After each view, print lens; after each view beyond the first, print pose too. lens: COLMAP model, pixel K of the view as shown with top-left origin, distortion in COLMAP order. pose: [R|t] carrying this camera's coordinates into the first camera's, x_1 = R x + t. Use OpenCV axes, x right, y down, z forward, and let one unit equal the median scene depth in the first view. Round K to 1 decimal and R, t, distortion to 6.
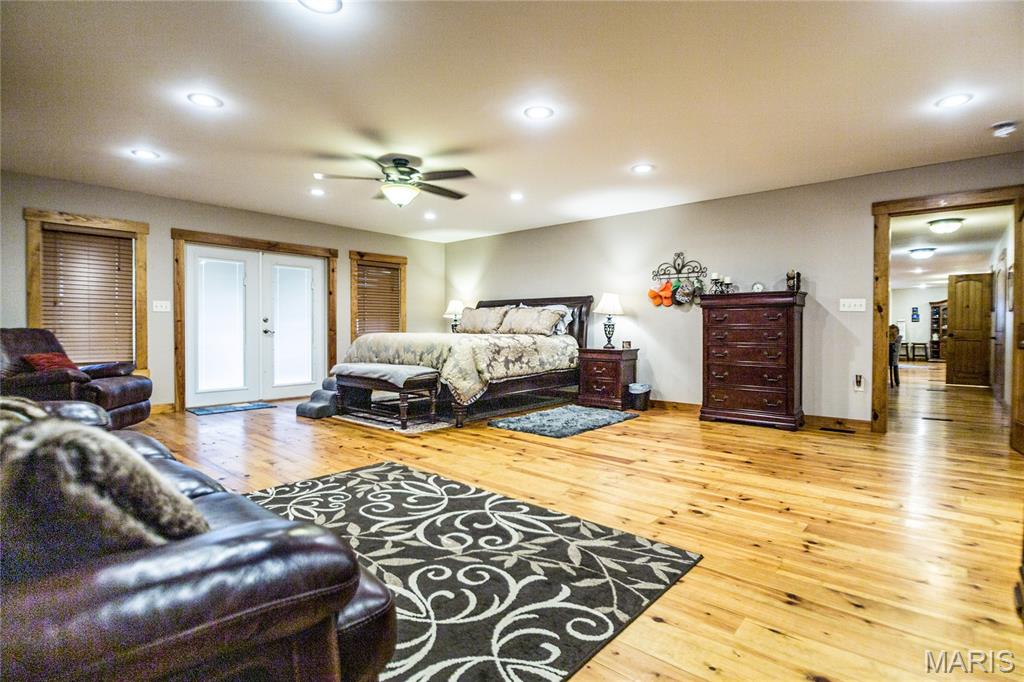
lens RADIAL K [[487.8, 0, 527.4], [0, 487.8, 339.7], [0, 0, 1]] dist [-0.012887, -0.011304]
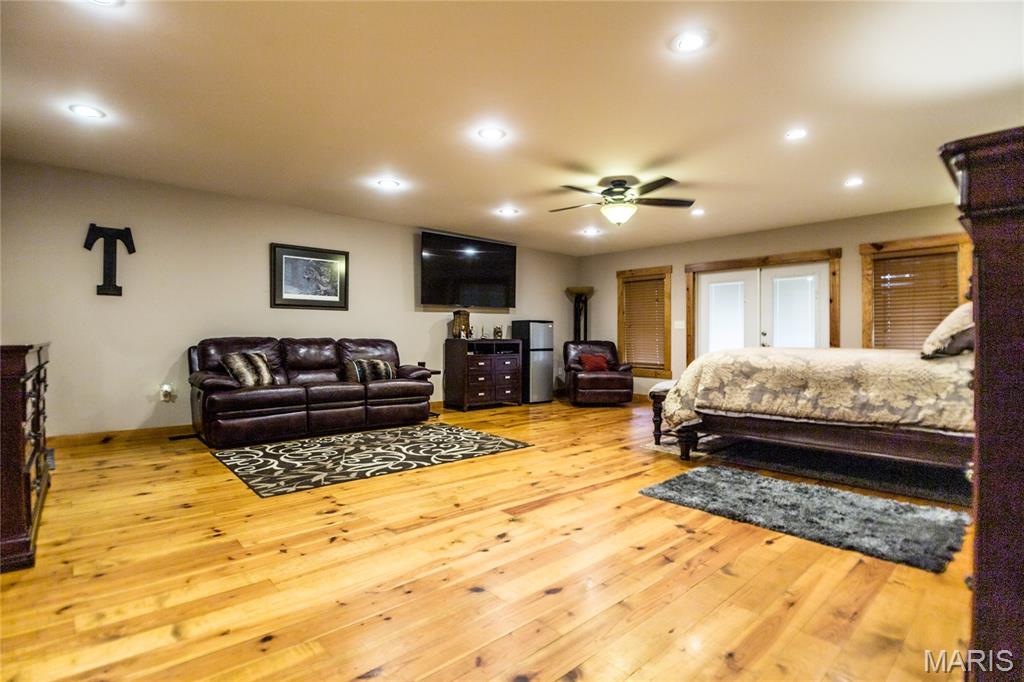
lens RADIAL K [[487.8, 0, 527.4], [0, 487.8, 339.7], [0, 0, 1]] dist [-0.012887, -0.011304]
pose [[-0.106248, -0.003102, -0.994335, 1.192521], [-0.028461, 0.999595, -0.000077, -0.028553], [0.993932, 0.028292, -0.106294, 1.342961]]
